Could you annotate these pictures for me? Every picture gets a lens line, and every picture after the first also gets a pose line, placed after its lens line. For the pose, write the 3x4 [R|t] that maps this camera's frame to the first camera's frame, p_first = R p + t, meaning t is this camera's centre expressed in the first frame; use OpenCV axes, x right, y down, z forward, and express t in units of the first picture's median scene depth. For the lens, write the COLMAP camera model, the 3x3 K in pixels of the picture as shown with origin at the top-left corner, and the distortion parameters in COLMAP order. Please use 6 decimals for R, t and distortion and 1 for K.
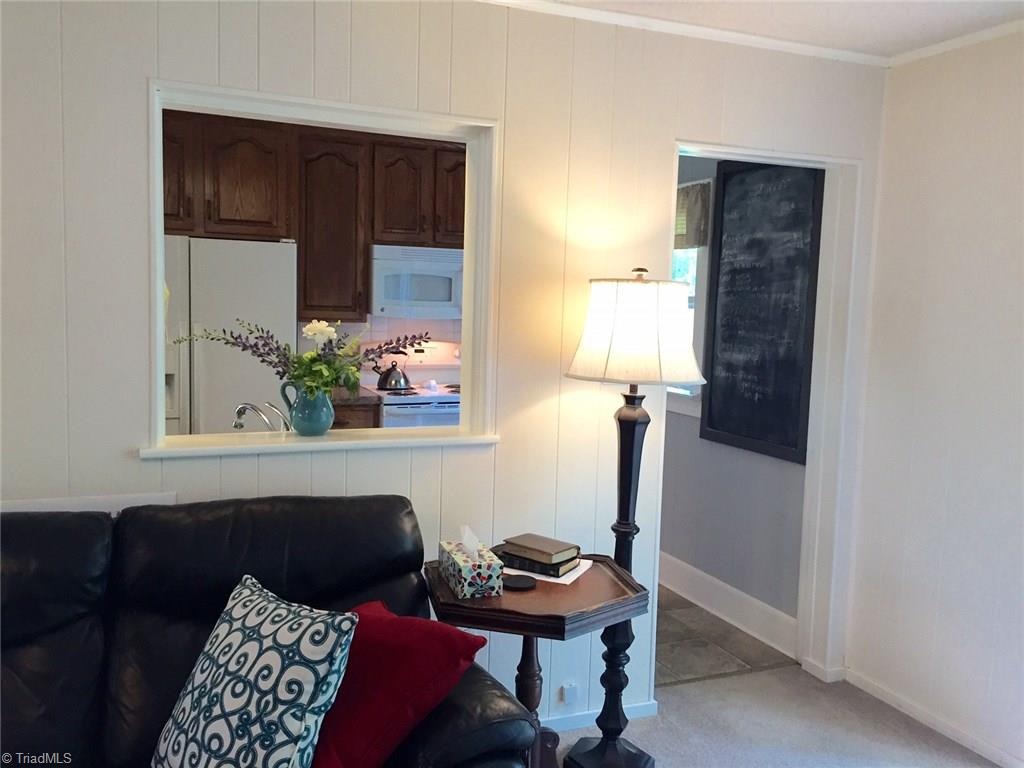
lens RADIAL K [[876.5, 0, 511.0], [0, 876.5, 381.8], [0, 0, 1]] dist [0.080531, -0.093956]
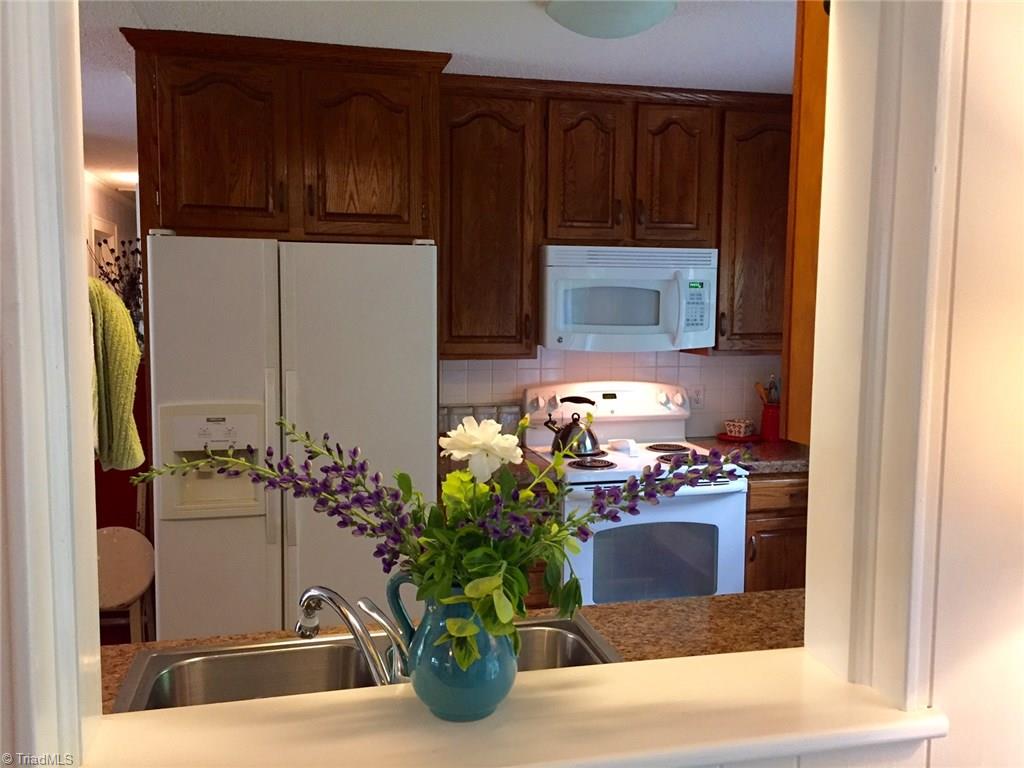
lens RADIAL K [[876.5, 0, 515.5], [0, 876.5, 384.3], [0, 0, 1]] dist [0.080531, -0.093956]
pose [[0.987506, -0.006572, -0.157444, -0.078617], [0.005662, 0.999965, -0.006224, -0.046570], [0.157479, 0.005255, 0.987508, 0.344080]]
